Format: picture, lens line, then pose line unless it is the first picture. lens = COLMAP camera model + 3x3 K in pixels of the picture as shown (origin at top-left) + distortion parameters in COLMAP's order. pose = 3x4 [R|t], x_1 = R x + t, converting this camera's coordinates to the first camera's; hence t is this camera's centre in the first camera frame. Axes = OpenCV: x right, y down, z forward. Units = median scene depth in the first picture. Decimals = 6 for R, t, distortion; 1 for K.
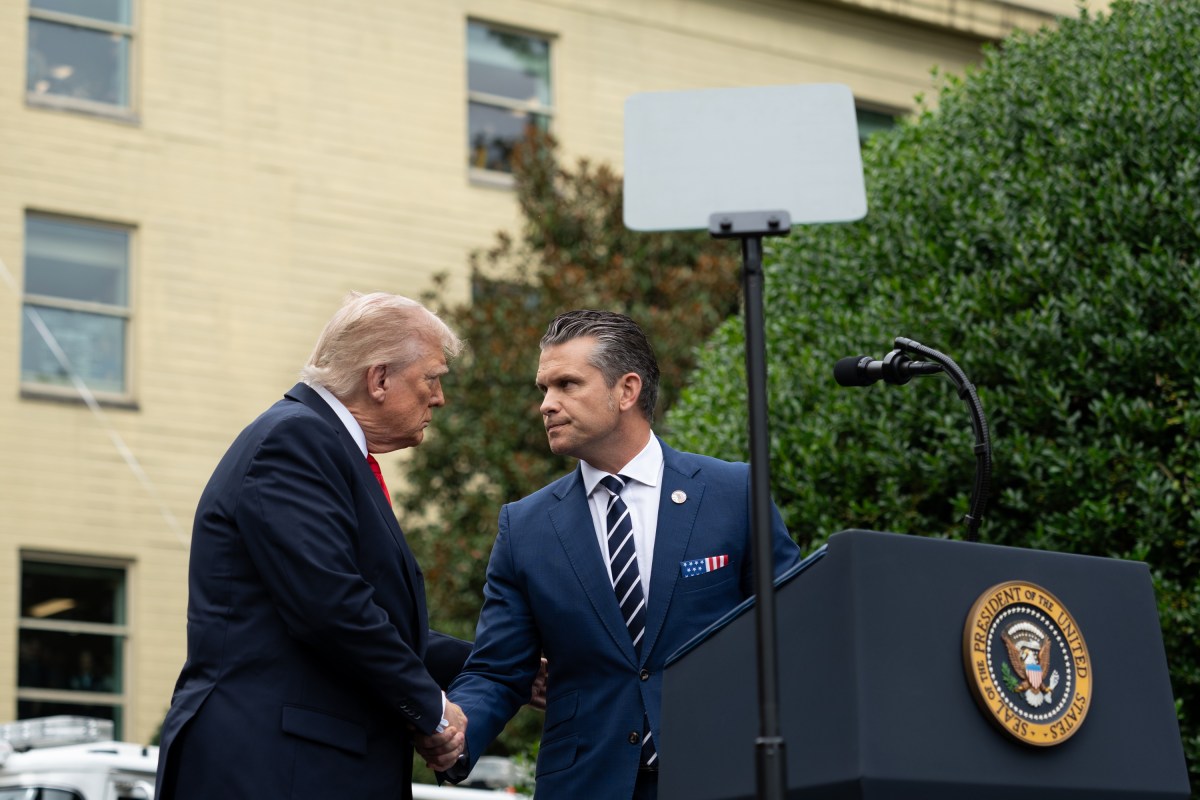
lens RADIAL K [[3146.2, 0, 600.0], [0, 3146.2, 400.0], [0, 0, 1]] dist [0.045203, -0.178457]
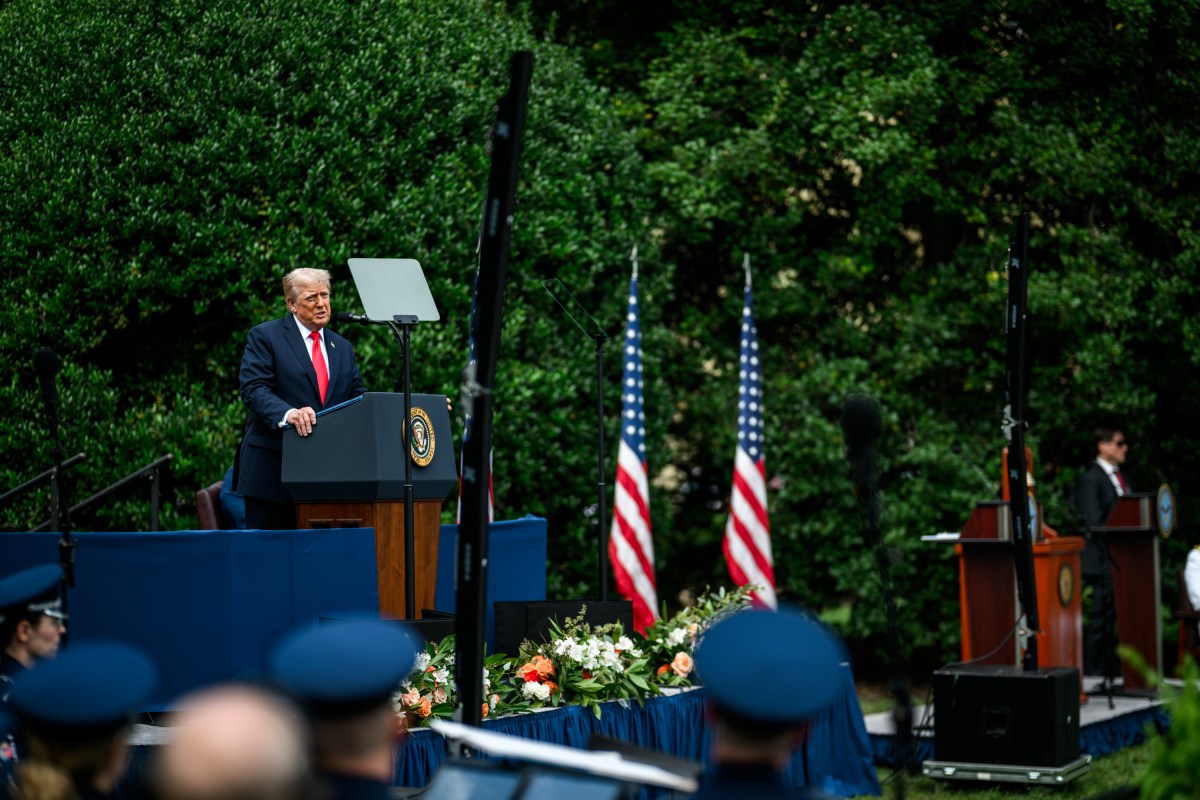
lens RADIAL K [[3146.2, 0, 600.0], [0, 3146.2, 400.0], [0, 0, 1]] dist [0.045203, -0.178457]
pose [[0.887368, 0.026920, 0.460275, -0.501706], [-0.111643, 0.981131, 0.157856, -0.202976], [-0.447340, -0.191463, 0.873630, -0.755998]]
